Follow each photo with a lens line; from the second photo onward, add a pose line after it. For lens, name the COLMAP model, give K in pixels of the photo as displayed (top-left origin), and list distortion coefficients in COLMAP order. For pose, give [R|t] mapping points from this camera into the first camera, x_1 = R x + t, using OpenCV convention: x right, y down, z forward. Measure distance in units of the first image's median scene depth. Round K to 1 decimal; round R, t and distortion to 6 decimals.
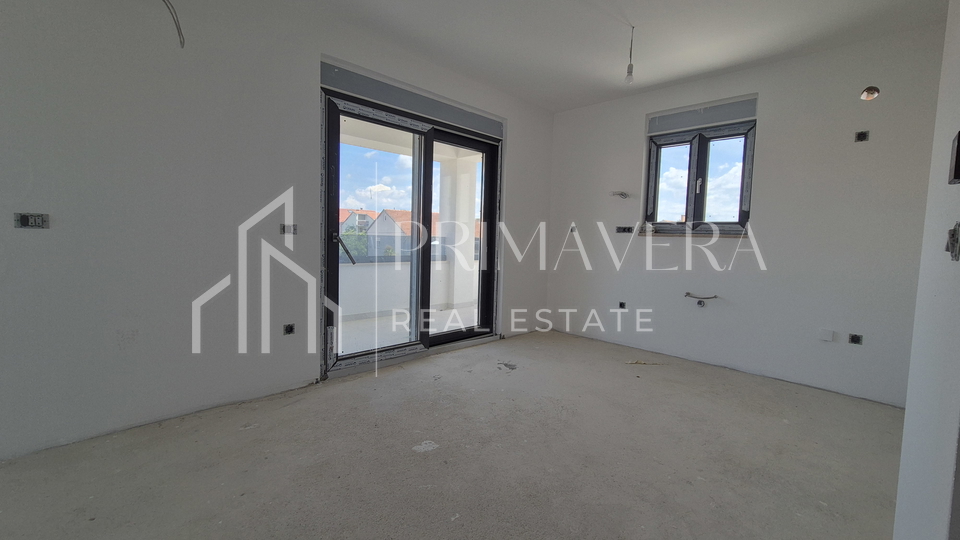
lens RADIAL K [[394.1, 0, 483.2], [0, 394.1, 263.0], [0, 0, 1]] dist [-0.008147, 0.007896]
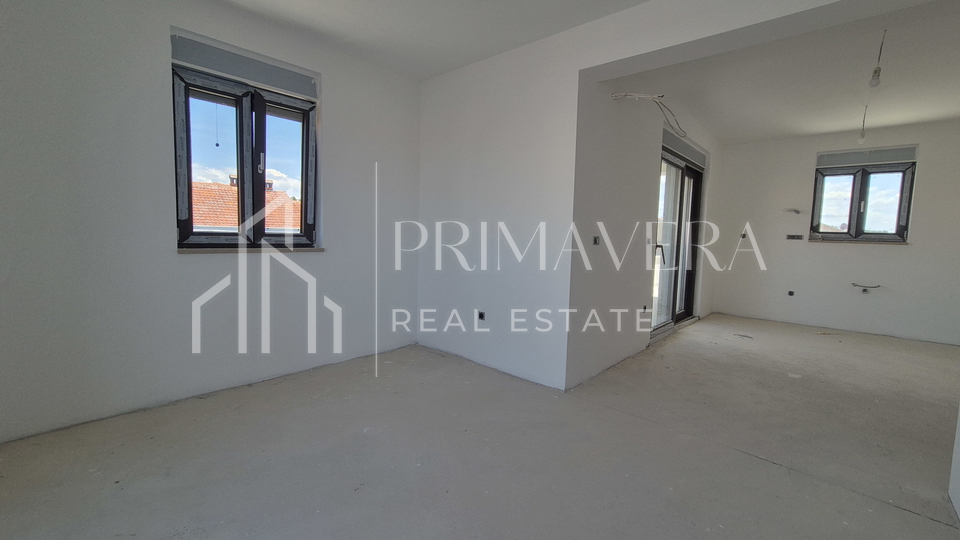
lens RADIAL K [[399.6, 0, 479.7], [0, 399.6, 265.4], [0, 0, 1]] dist [0.000733, 0.000314]
pose [[0.997539, -0.001968, 0.070089, -0.893321], [0.001637, 0.999987, 0.004779, 0.003327], [-0.070098, -0.004653, 0.997529, -0.312039]]
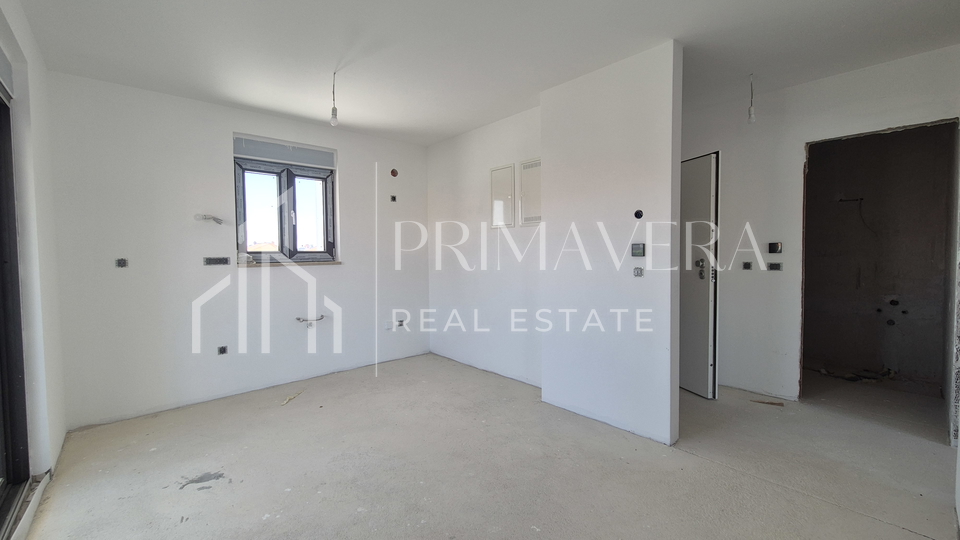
lens RADIAL K [[394.1, 0, 483.2], [0, 394.1, 263.0], [0, 0, 1]] dist [-0.008147, 0.007896]
pose [[0.055151, -0.061474, 0.996584, -0.498143], [0.079461, 0.995207, 0.056991, -0.091659], [-0.995311, 0.076047, 0.059771, 0.424594]]
